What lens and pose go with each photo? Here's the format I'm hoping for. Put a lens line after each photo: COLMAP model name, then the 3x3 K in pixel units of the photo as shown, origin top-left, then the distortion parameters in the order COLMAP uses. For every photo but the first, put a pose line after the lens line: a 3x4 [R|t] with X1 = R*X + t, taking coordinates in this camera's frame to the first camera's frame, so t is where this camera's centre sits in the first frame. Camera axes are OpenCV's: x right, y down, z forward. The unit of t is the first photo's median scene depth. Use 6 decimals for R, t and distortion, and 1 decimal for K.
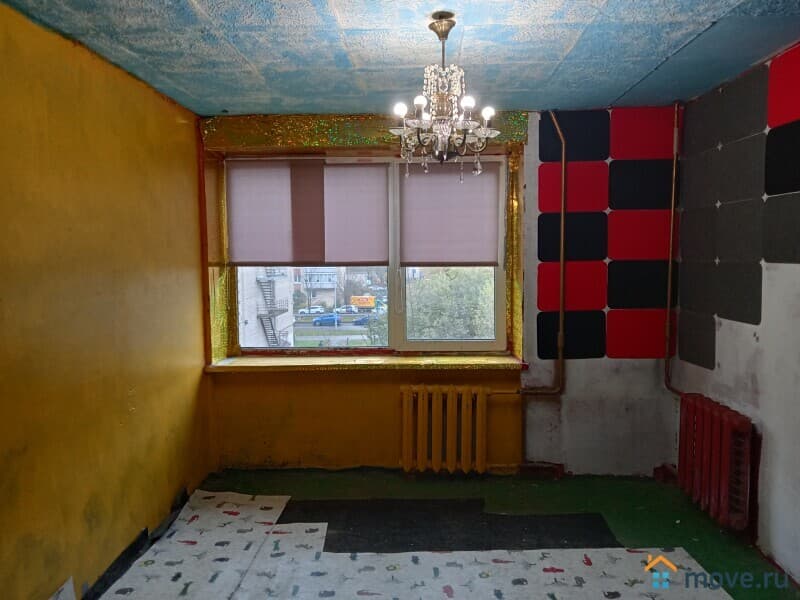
lens RADIAL K [[589.1, 0, 402.5], [0, 589.1, 294.5], [0, 0, 1]] dist [0.042963, -0.033709]
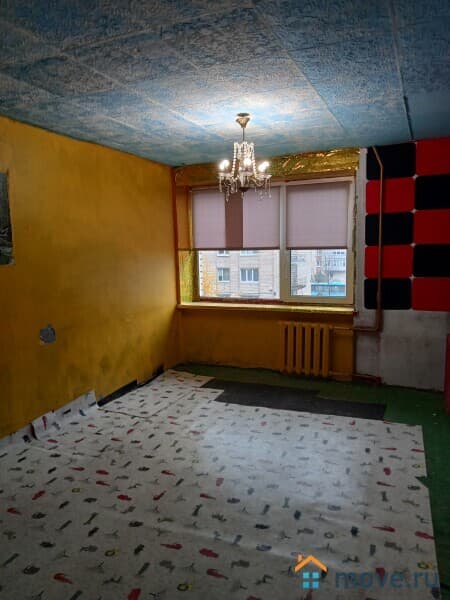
lens RADIAL K [[441.8, 0, 239.3], [0, 441.8, 301.3], [0, 0, 1]] dist [0.042963, -0.033709]
pose [[0.931679, 0.035808, -0.361514, 0.345756], [-0.014665, 0.998026, 0.061062, 0.023376], [0.362987, -0.051589, 0.930365, -0.208332]]
